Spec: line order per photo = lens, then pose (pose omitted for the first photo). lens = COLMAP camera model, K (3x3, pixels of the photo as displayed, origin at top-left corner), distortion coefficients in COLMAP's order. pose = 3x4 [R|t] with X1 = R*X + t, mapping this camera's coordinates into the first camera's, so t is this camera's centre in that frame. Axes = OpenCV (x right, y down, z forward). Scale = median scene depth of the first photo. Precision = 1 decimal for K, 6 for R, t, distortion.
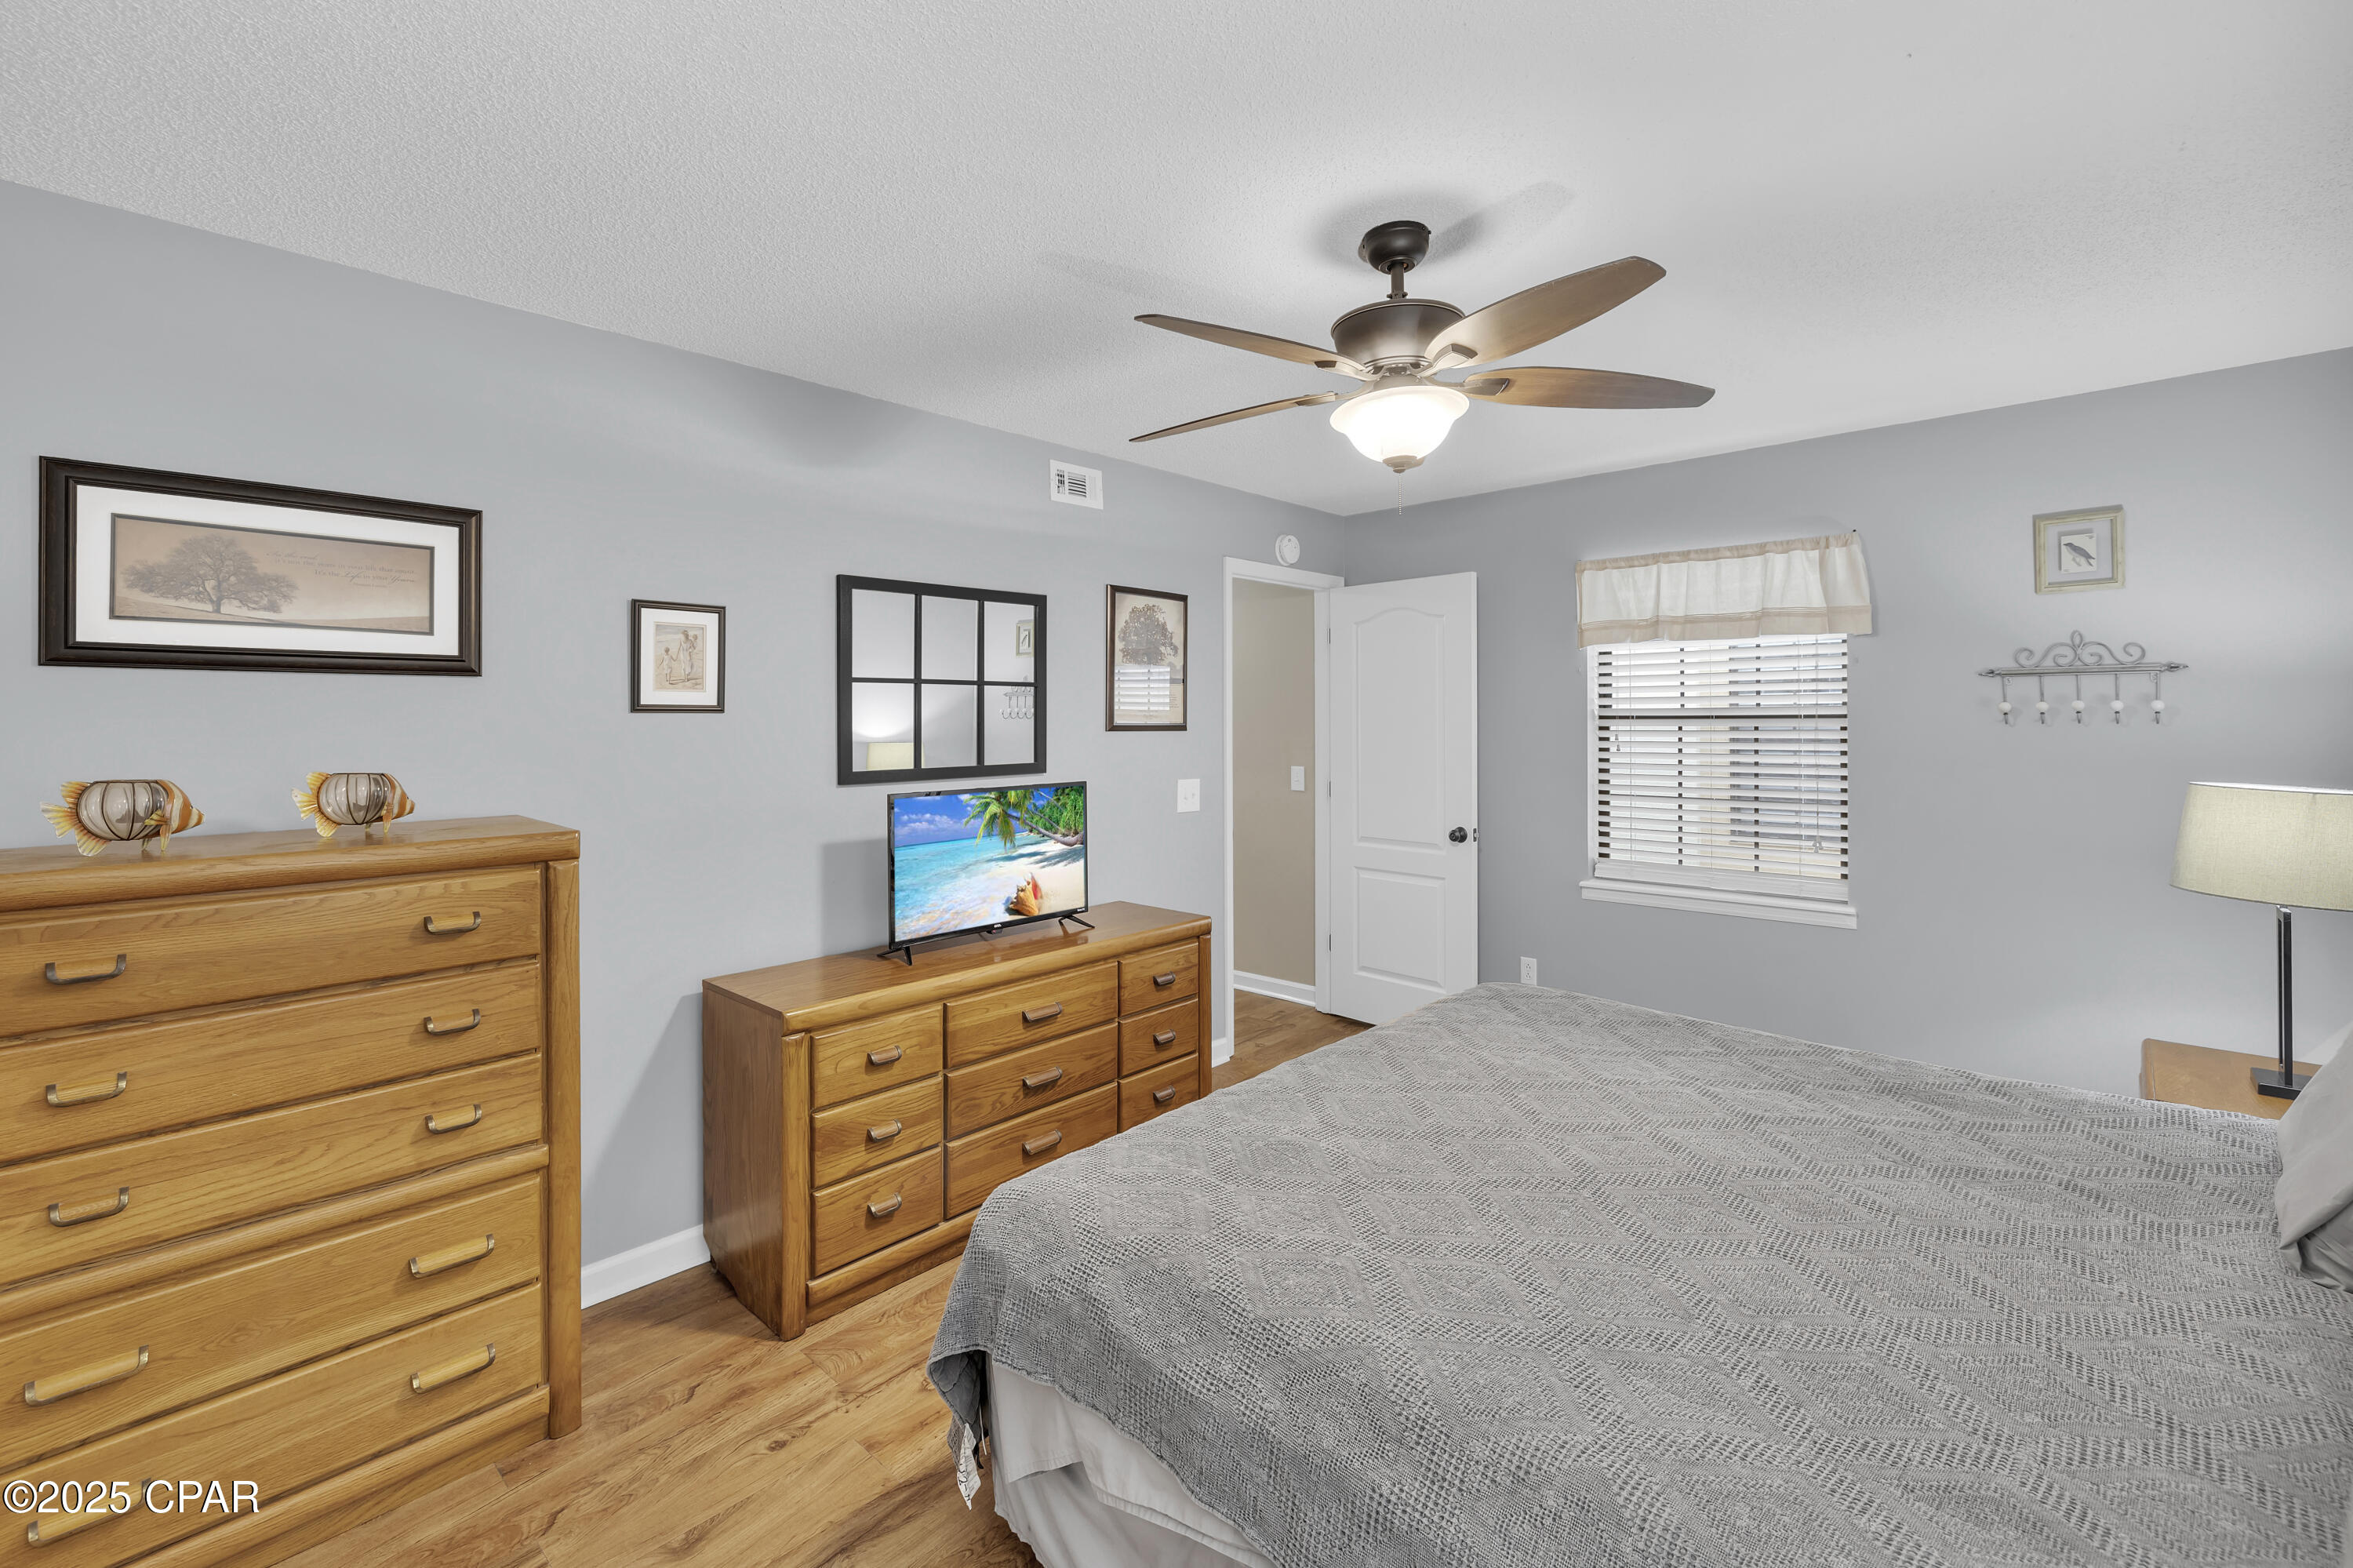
lens RADIAL K [[1004.3, 0, 1172.3], [0, 1004.3, 724.0], [0, 0, 1]] dist [-0.003663, -0.000691]
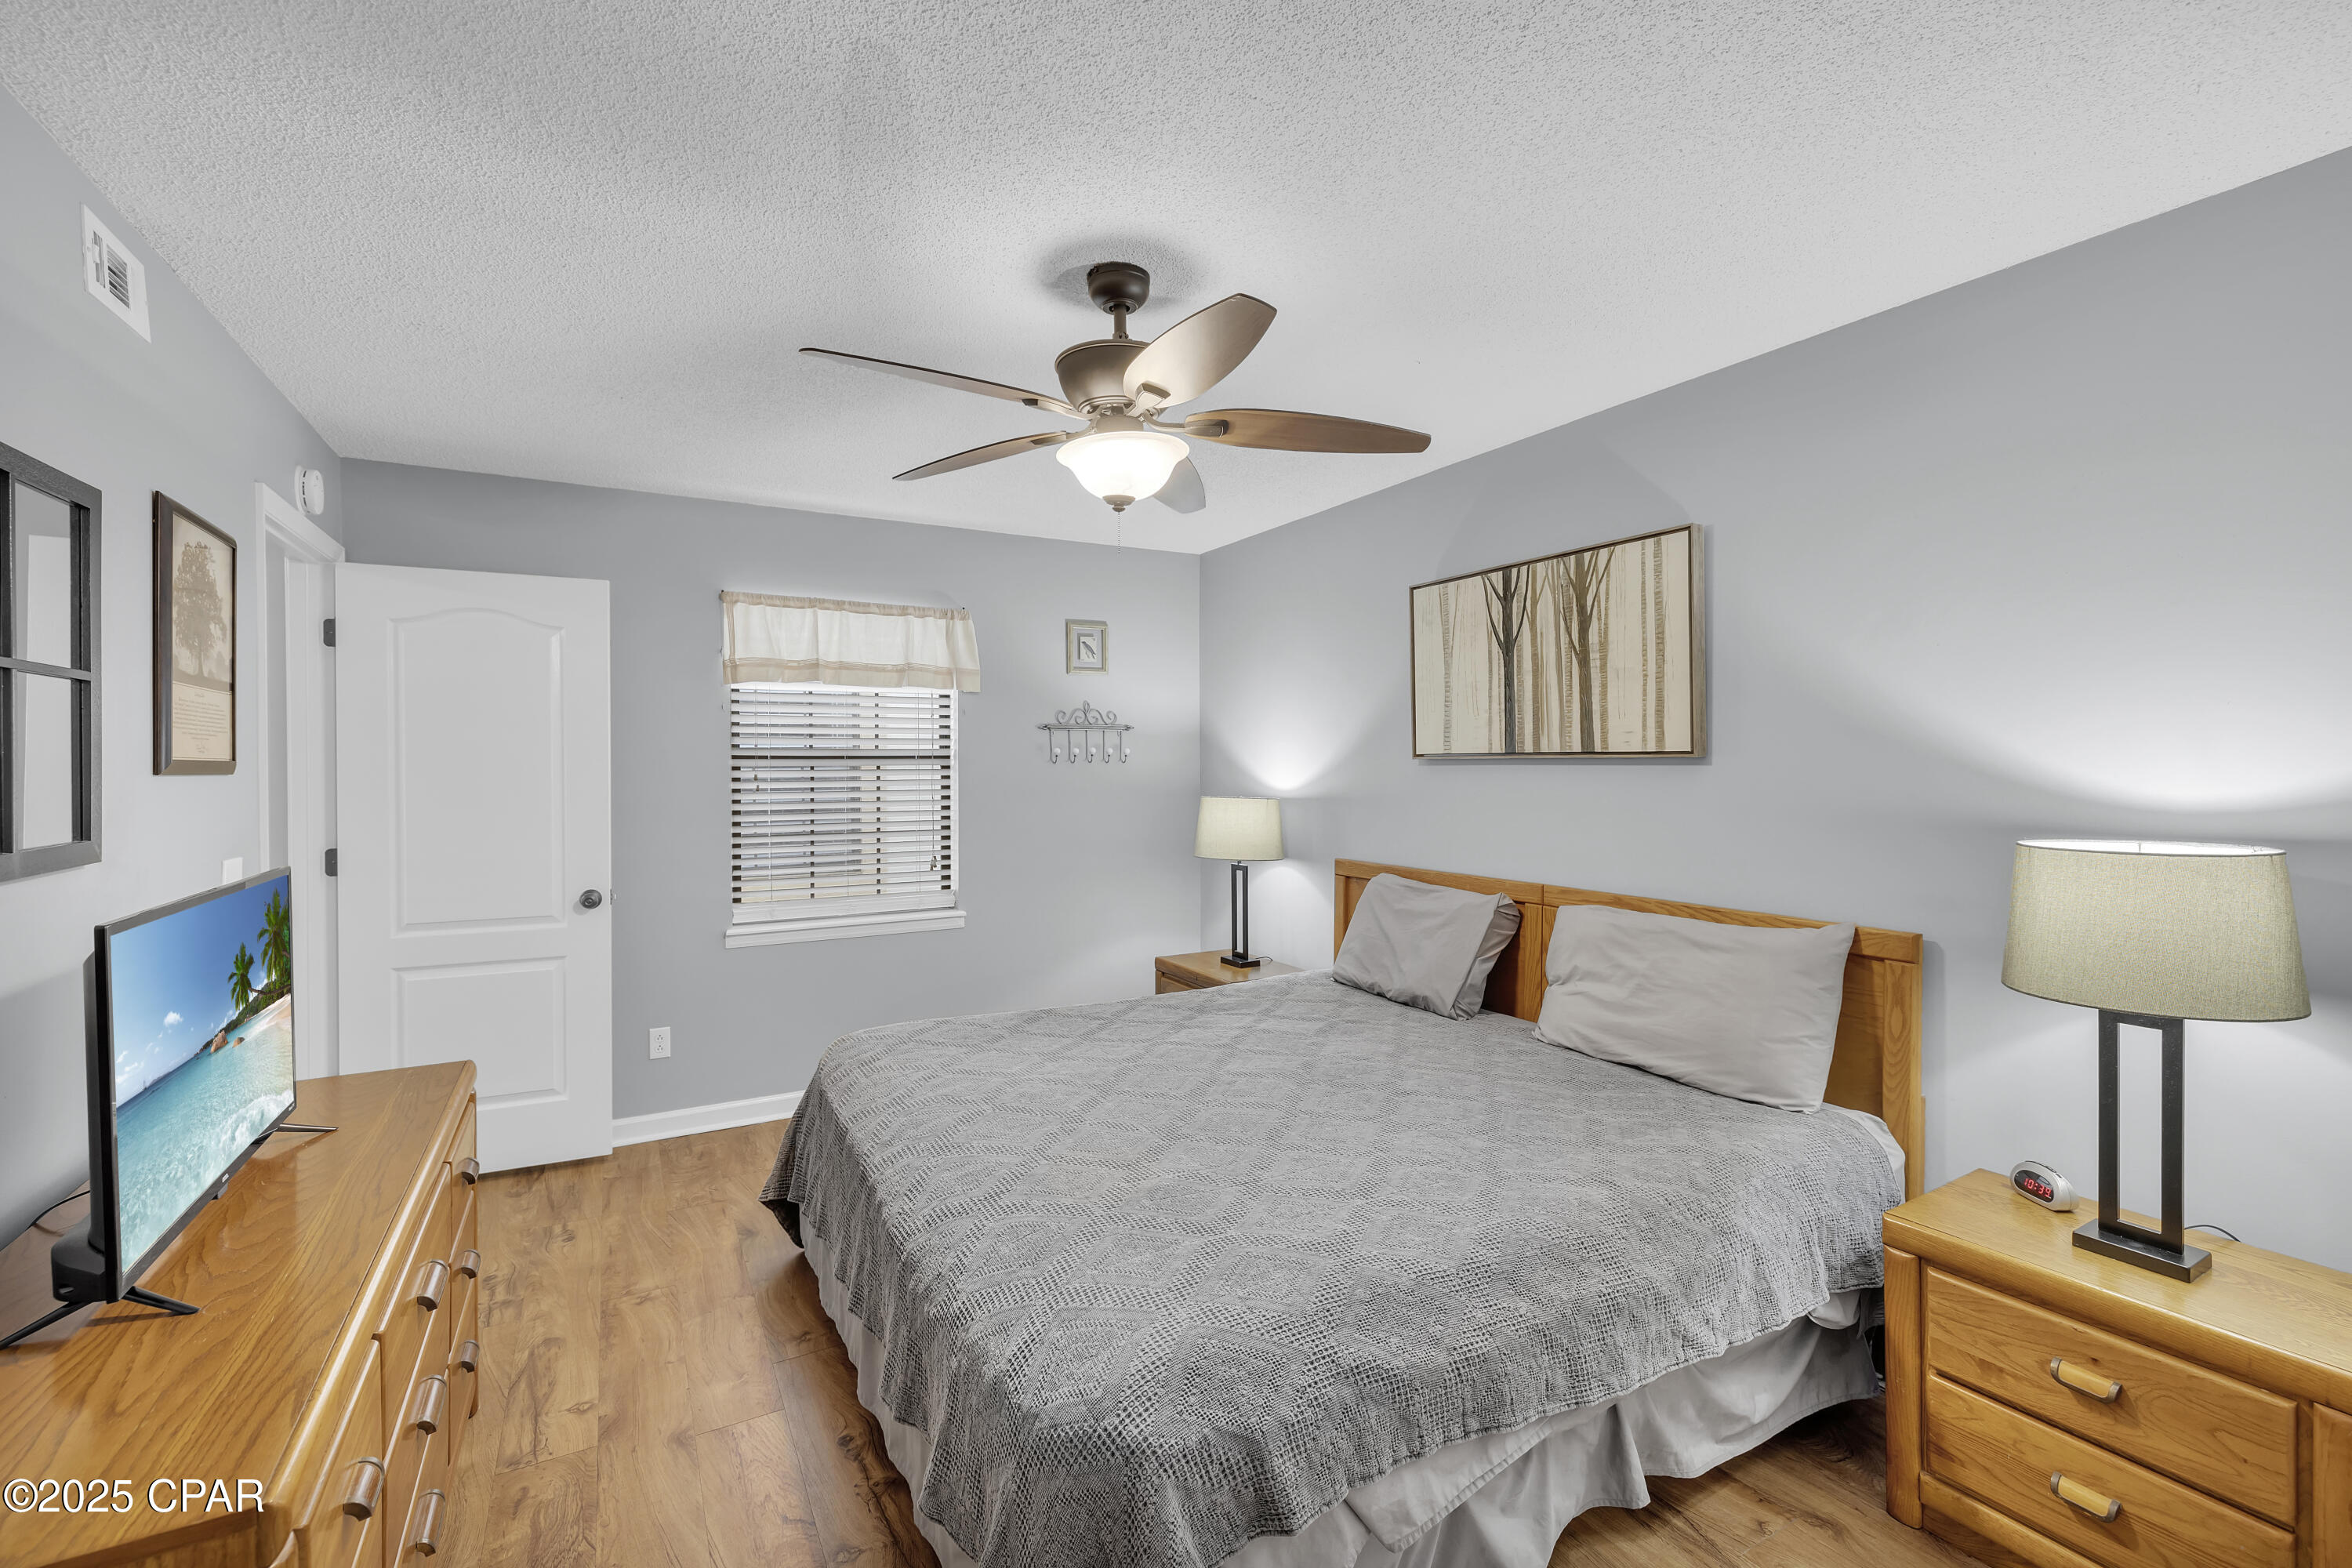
lens RADIAL K [[1001.2, 0, 1175.6], [0, 1001.2, 768.3], [0, 0, 1]] dist [-0.000310, 0.000011]
pose [[0.306268, -0.002491, 0.951942, -0.430073], [0.004138, 0.999991, 0.001286, 0.005870], [-0.951936, 0.003546, 0.306275, 0.369744]]
